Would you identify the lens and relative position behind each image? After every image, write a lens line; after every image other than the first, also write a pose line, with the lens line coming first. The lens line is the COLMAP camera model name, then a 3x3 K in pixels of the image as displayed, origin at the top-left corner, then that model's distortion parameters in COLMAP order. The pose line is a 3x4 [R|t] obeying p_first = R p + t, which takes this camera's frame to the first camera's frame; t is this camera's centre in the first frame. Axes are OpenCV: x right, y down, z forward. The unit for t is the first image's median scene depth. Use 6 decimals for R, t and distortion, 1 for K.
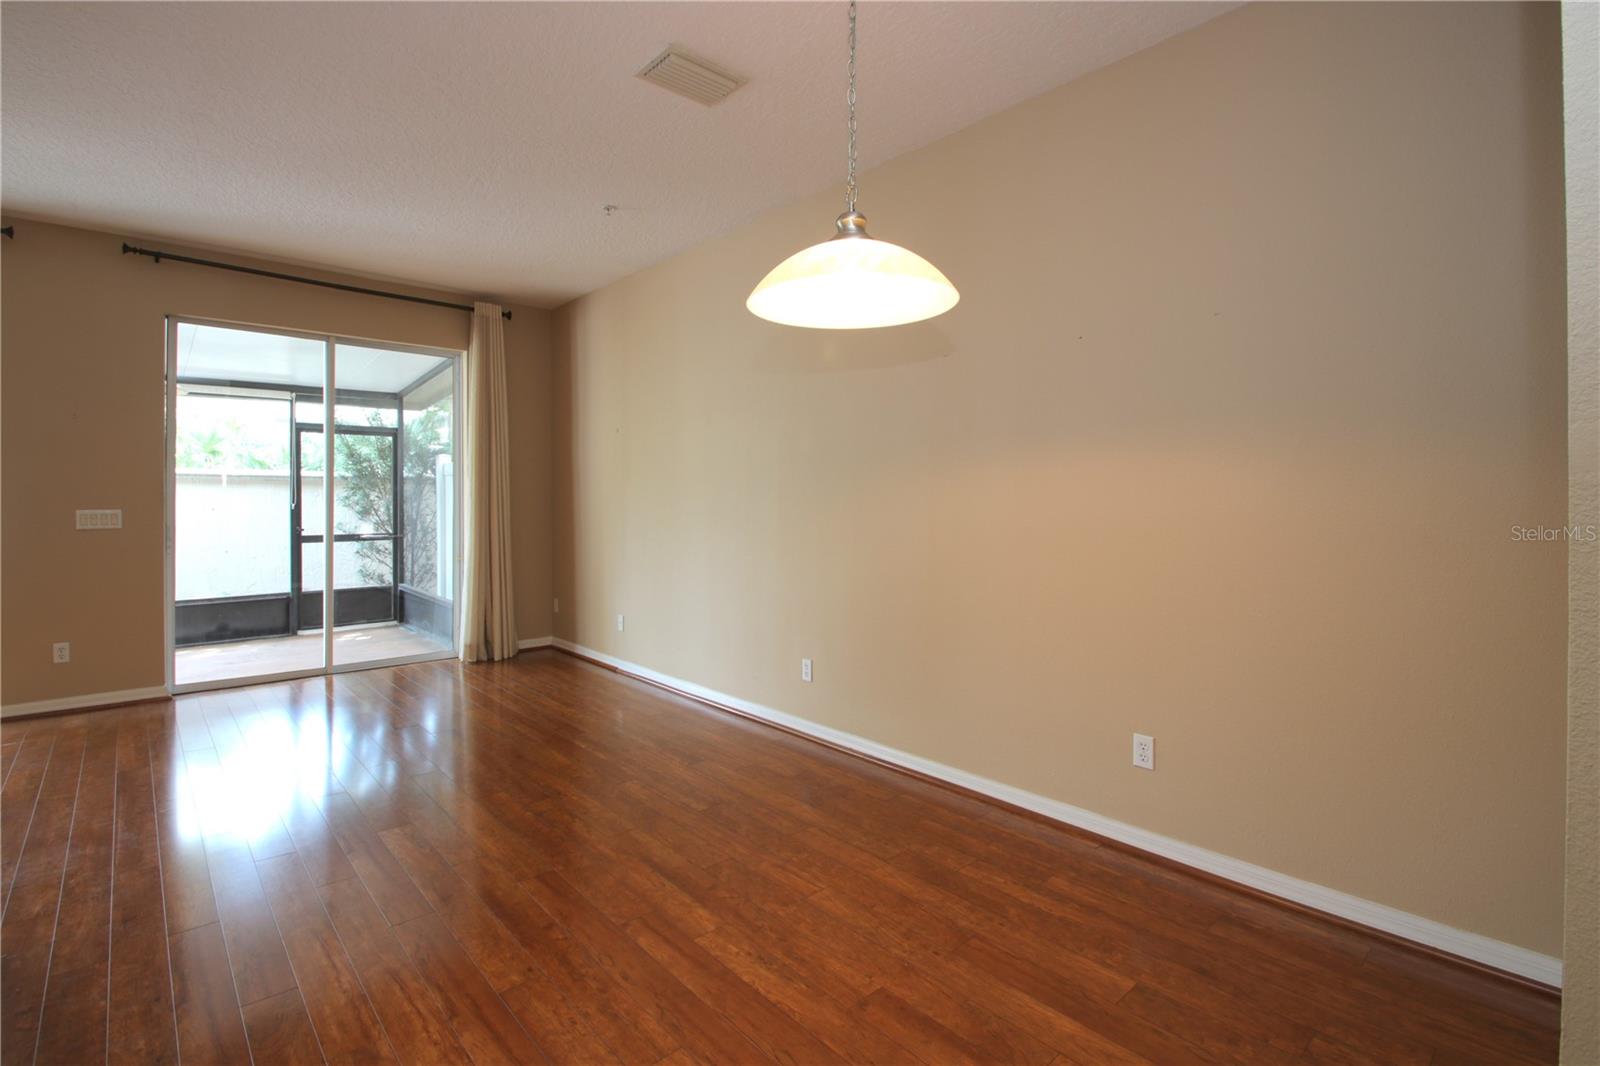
lens RADIAL K [[735.3, 0, 799.5], [0, 735.3, 500.7], [0, 0, 1]] dist [-0.018421, -0.000228]
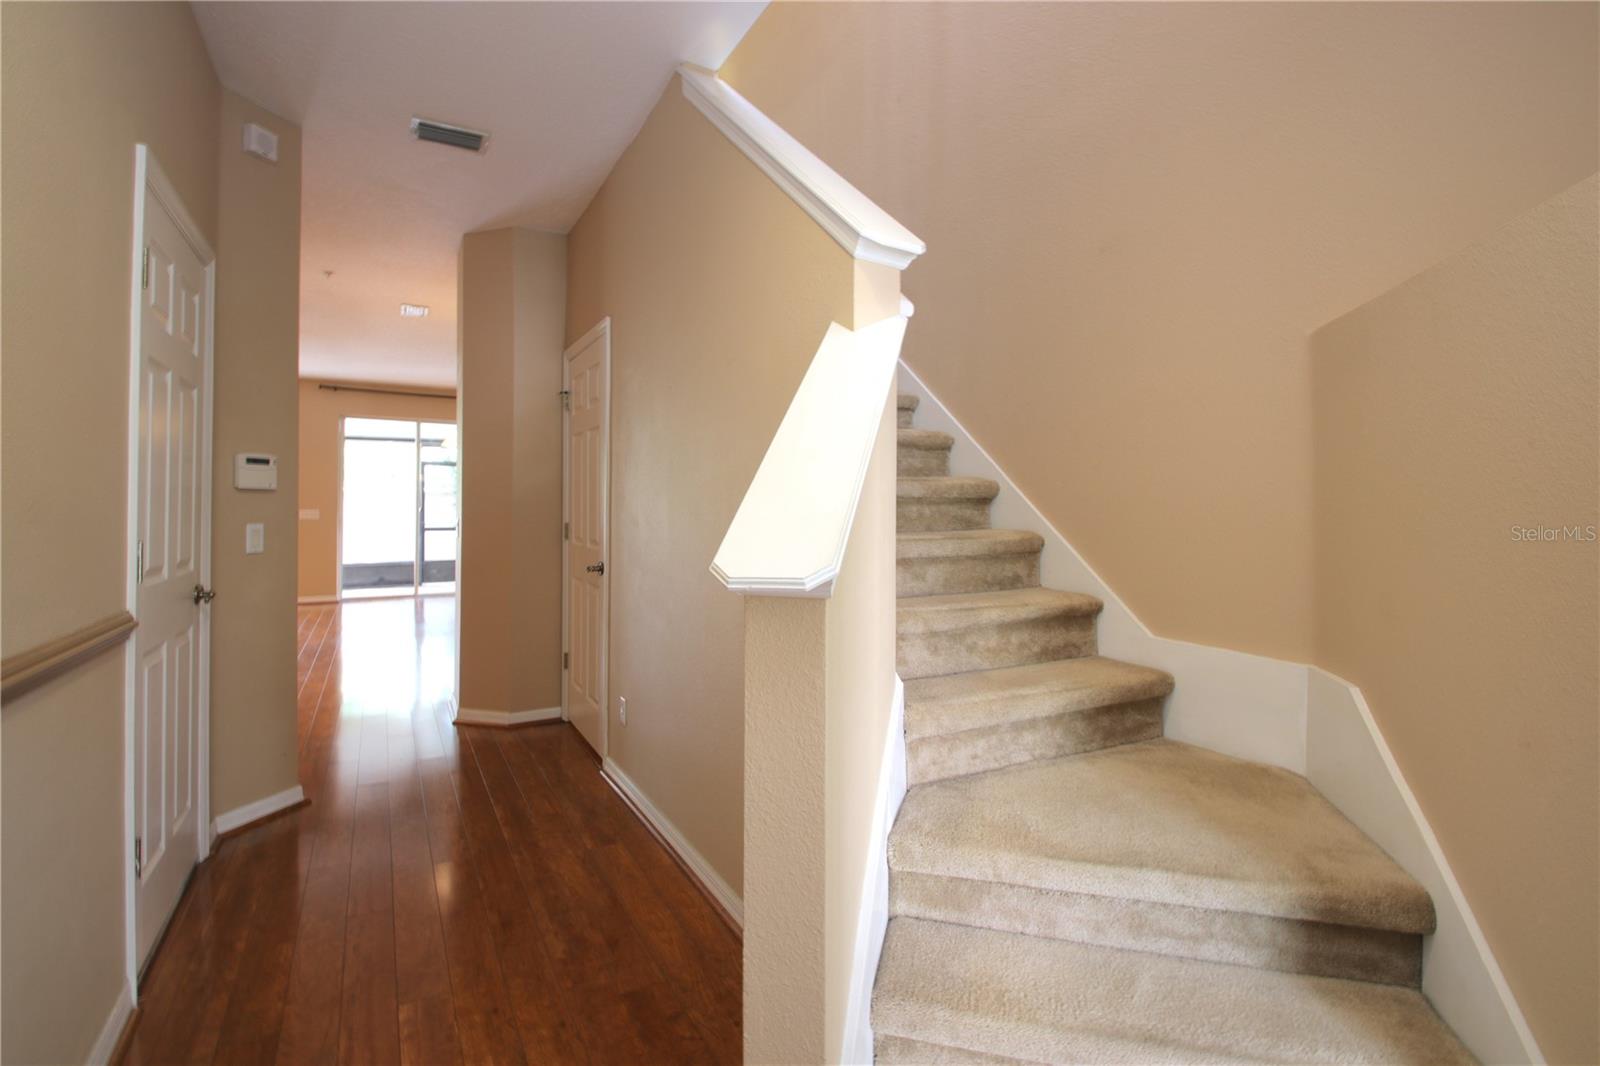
lens RADIAL K [[735.3, 0, 799.5], [0, 735.3, 500.7], [0, 0, 1]] dist [-0.018421, -0.000228]
pose [[0.973336, -0.005442, -0.229319, 0.713538], [0.003574, 0.999957, -0.008560, 0.005351], [0.229356, 0.007512, 0.973314, -0.584584]]
